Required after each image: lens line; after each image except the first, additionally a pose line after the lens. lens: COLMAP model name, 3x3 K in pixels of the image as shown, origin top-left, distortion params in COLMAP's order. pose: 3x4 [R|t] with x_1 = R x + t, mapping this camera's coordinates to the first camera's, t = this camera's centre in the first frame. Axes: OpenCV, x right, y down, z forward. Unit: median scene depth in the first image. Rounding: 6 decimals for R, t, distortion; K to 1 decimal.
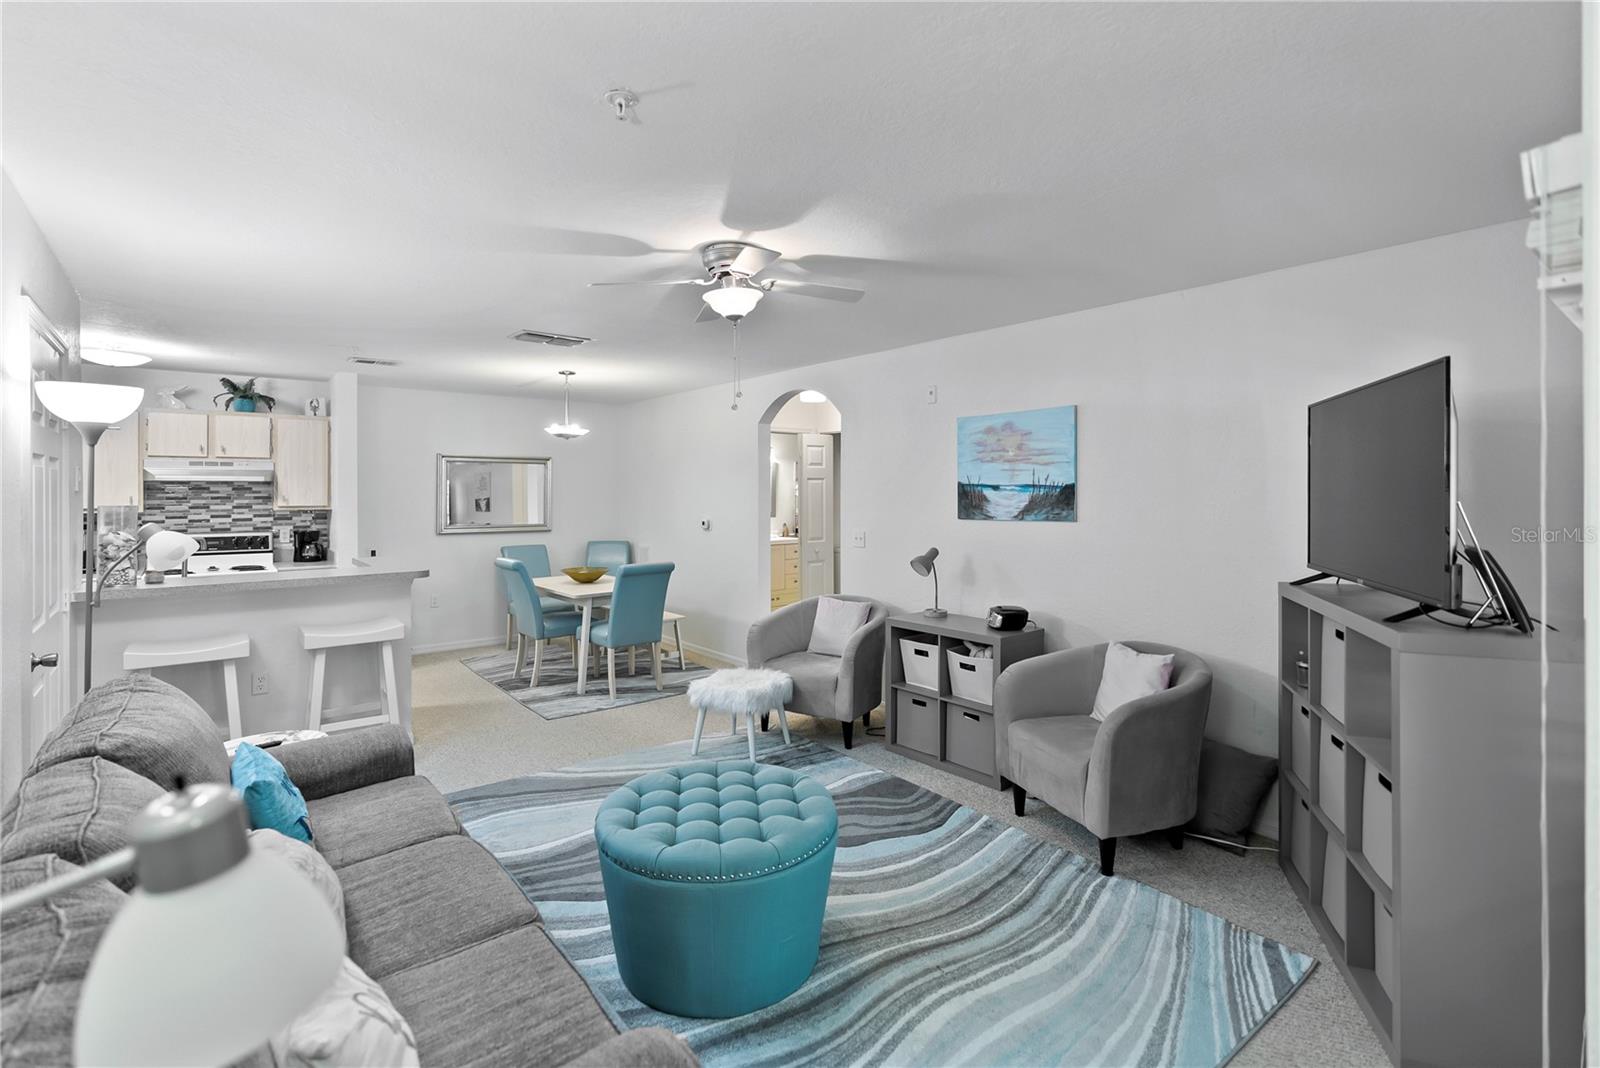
lens RADIAL K [[742.3, 0, 818.2], [0, 742.3, 486.1], [0, 0, 1]] dist [-0.000888, -0.000151]
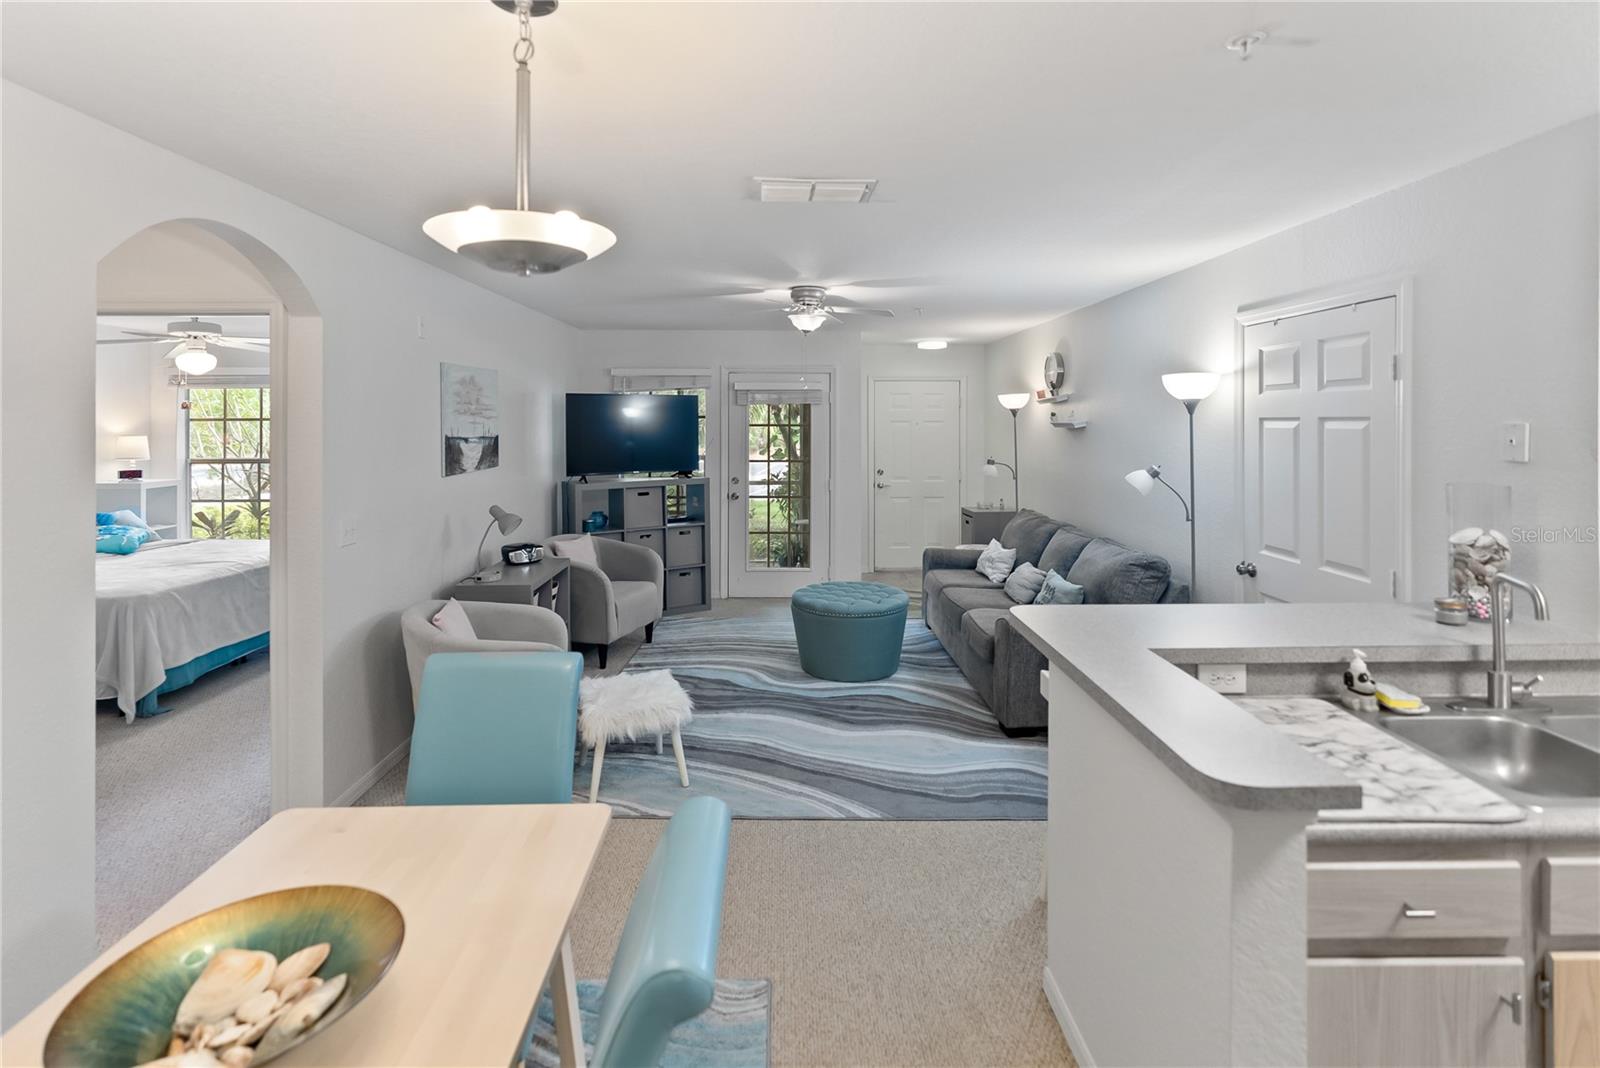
lens RADIAL K [[754.6, 0, 799.0], [0, 754.6, 419.7], [0, 0, 1]] dist [-0.001048, -0.000112]
pose [[-0.776263, 0.003380, 0.630400, -0.595062], [-0.000590, 0.999981, -0.006088, -0.015541], [-0.630408, -0.005098, -0.776247, 1.204250]]
